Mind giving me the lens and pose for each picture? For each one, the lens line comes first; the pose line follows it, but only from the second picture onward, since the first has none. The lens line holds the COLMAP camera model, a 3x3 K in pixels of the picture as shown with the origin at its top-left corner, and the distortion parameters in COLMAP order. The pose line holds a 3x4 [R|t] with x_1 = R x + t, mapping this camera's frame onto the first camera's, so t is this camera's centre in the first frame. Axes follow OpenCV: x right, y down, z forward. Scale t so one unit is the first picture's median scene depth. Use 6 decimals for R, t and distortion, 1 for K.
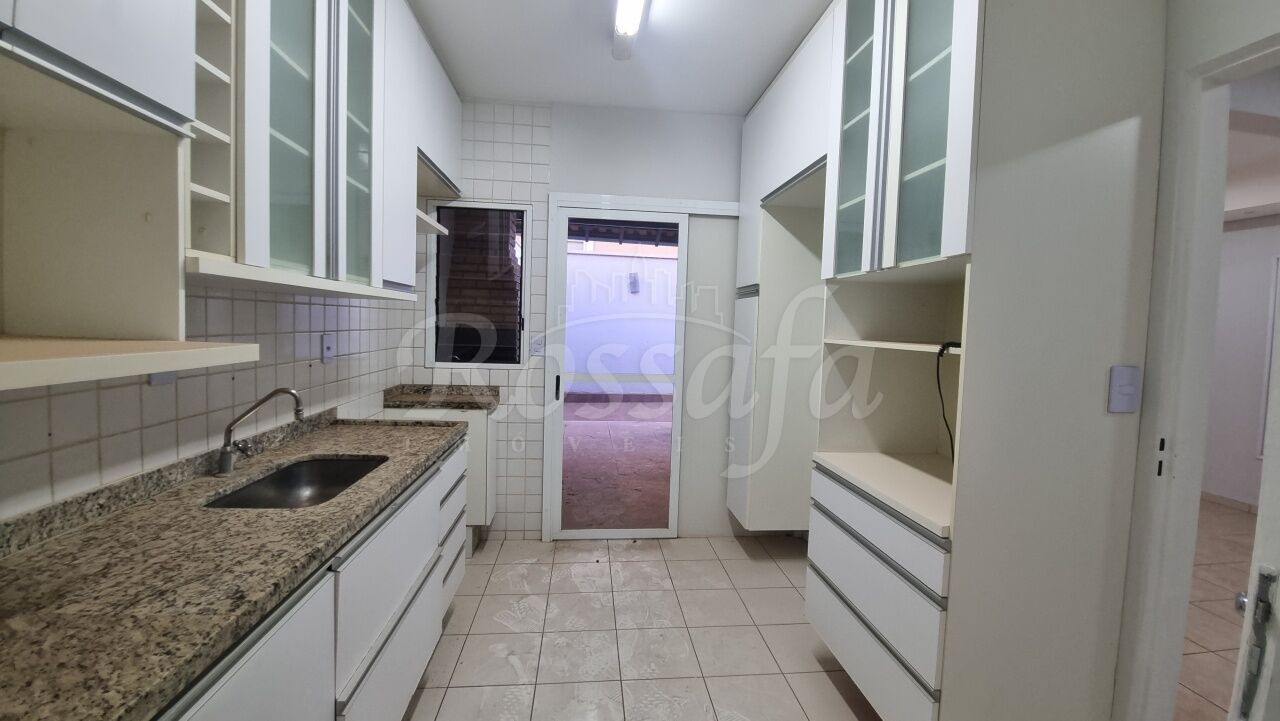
lens RADIAL K [[502.9, 0, 641.1], [0, 502.9, 351.1], [0, 0, 1]] dist [0.003457, 0.000325]
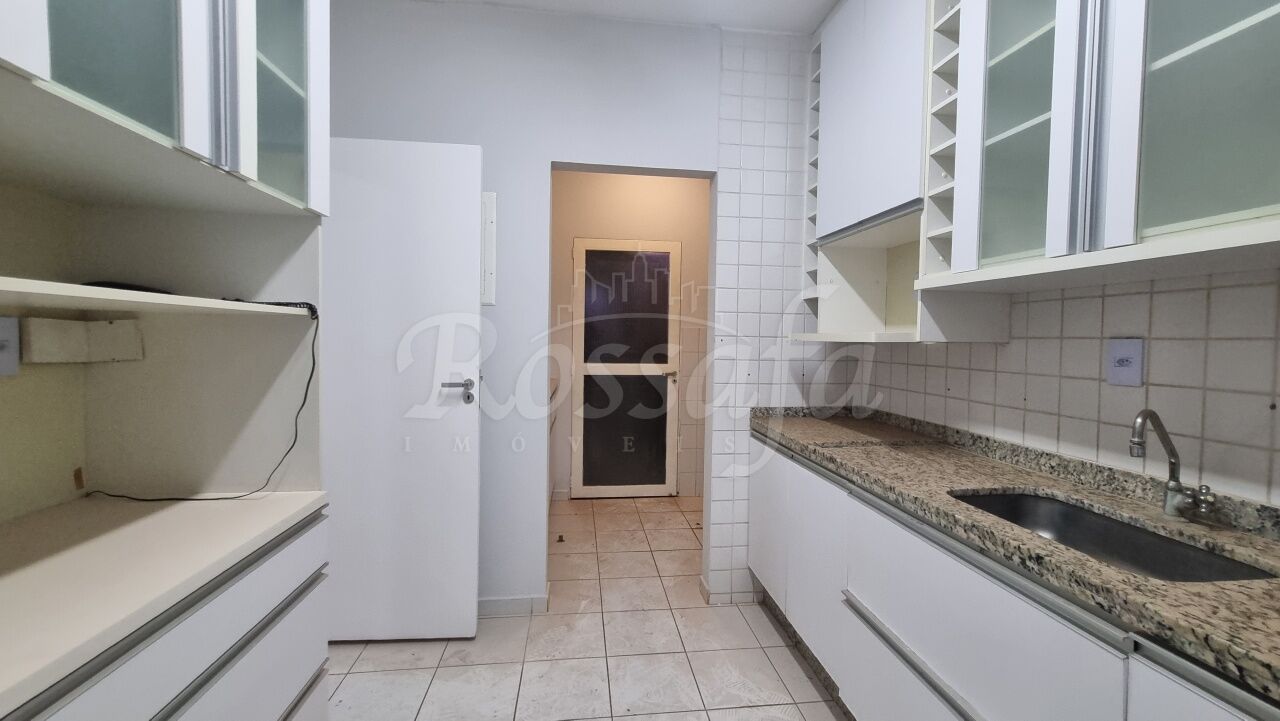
lens RADIAL K [[502.9, 0, 641.1], [0, 502.9, 351.1], [0, 0, 1]] dist [0.003457, 0.000325]
pose [[-0.998612, -0.050160, -0.016076, 0.017403], [-0.051247, 0.995761, 0.076384, -0.028937], [0.012176, 0.077101, -0.996949, 1.881279]]
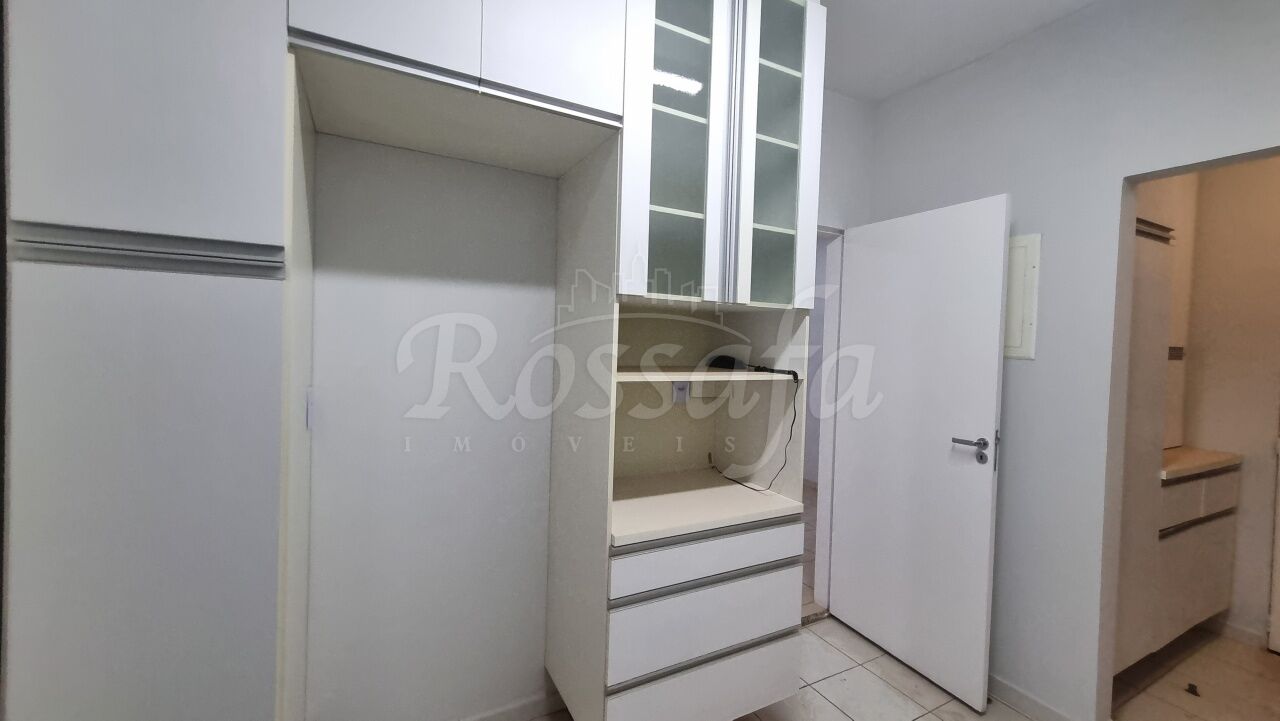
lens RADIAL K [[502.9, 0, 641.1], [0, 502.9, 351.1], [0, 0, 1]] dist [0.003457, 0.000325]
pose [[-0.364020, -0.066474, 0.929016, -0.471920], [0.004770, 0.997304, 0.073229, -0.166797], [-0.931379, 0.031088, -0.362722, 1.812215]]
